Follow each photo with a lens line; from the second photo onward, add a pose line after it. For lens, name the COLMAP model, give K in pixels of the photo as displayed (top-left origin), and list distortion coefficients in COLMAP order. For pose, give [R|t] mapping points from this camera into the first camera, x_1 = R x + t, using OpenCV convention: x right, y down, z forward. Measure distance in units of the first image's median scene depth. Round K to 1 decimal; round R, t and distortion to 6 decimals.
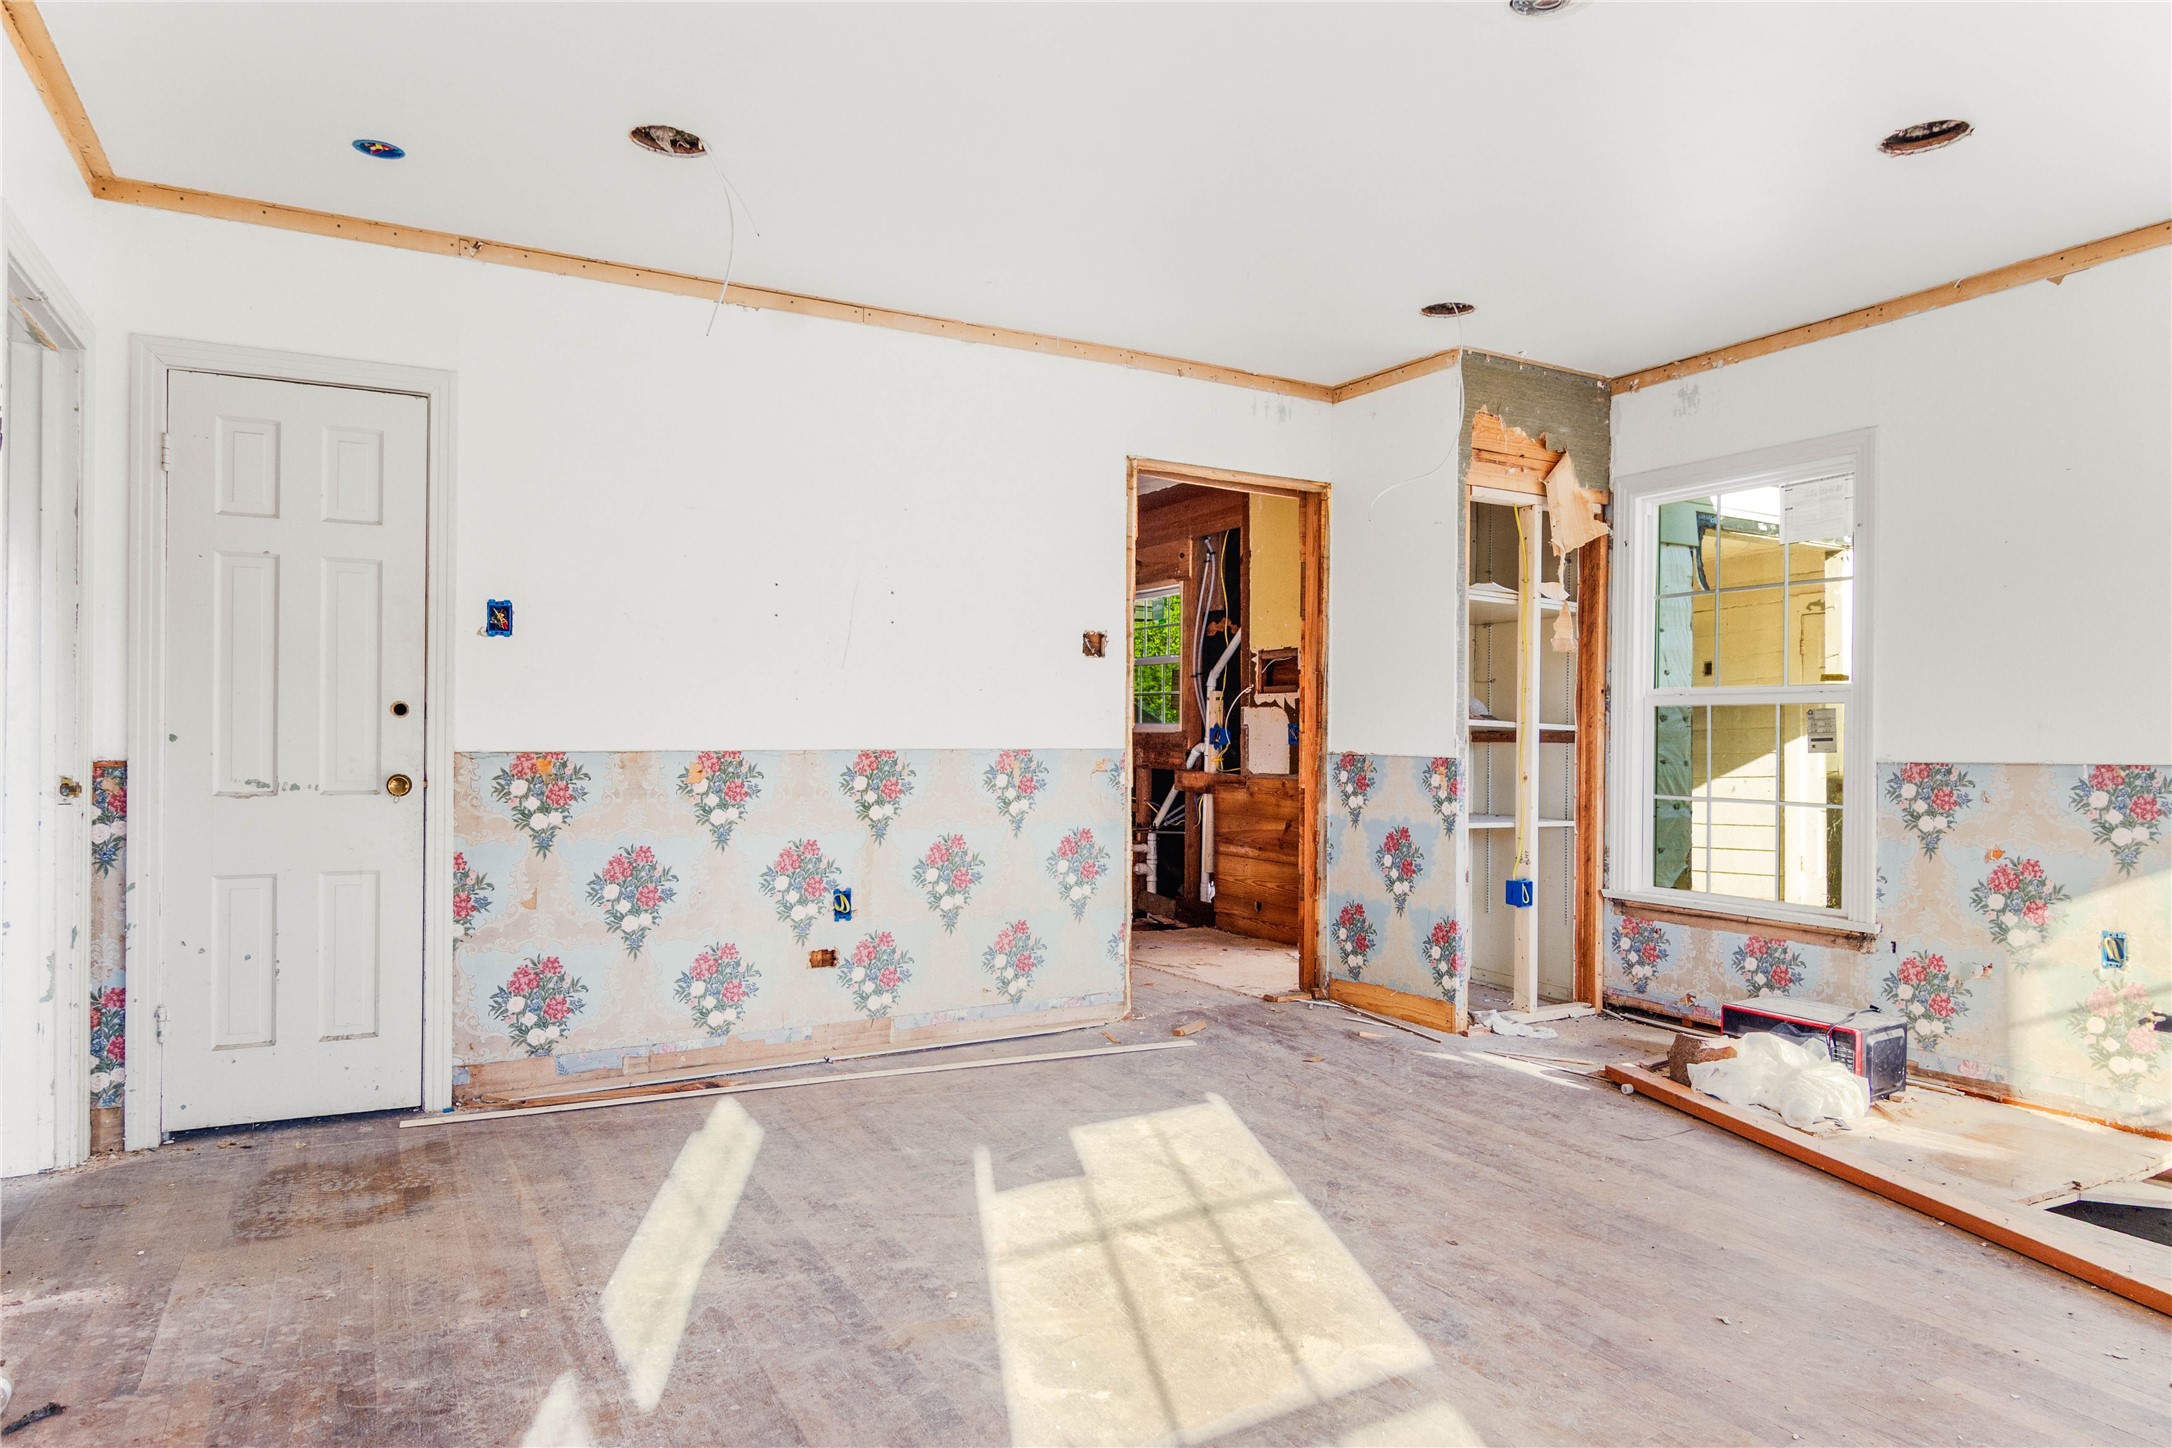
lens RADIAL K [[1303.9, 0, 1160.6], [0, 1303.9, 741.0], [0, 0, 1]] dist [-0.003151, 0.002169]
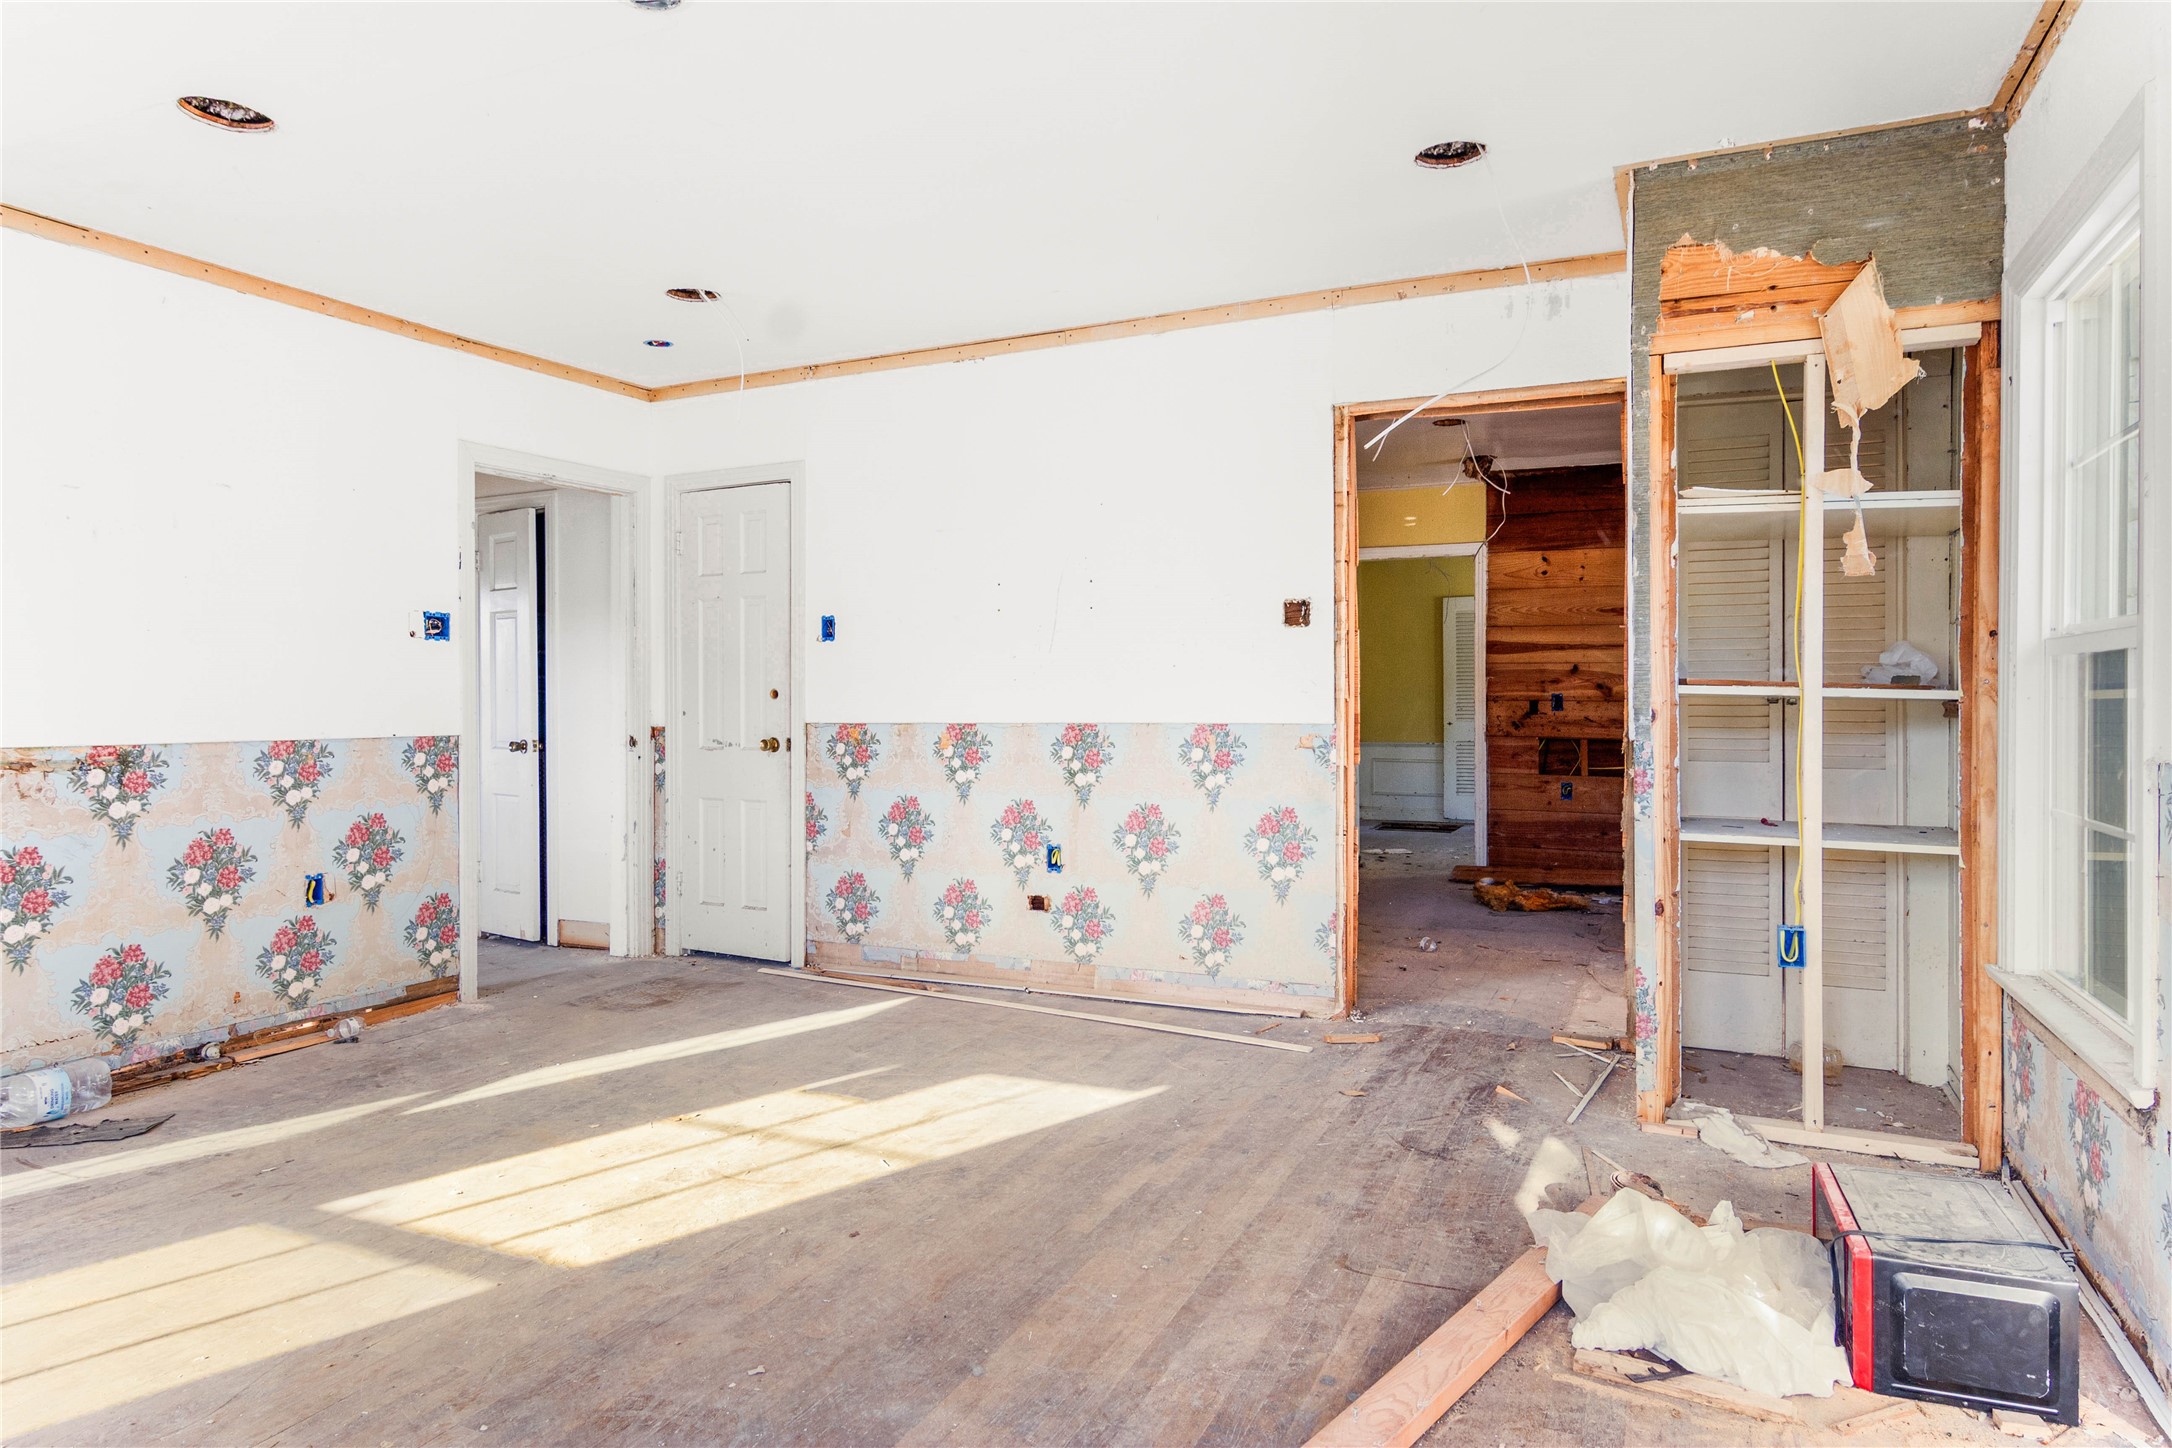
lens RADIAL K [[1303.9, 0, 1089.5], [0, 1303.9, 716.2], [0, 0, 1]] dist [-0.003151, 0.002169]
pose [[0.561145, 0.001594, -0.827716, 0.766530], [0.000288, 0.999998, 0.002121, -0.001790], [0.827717, -0.001428, 0.561143, 0.409661]]
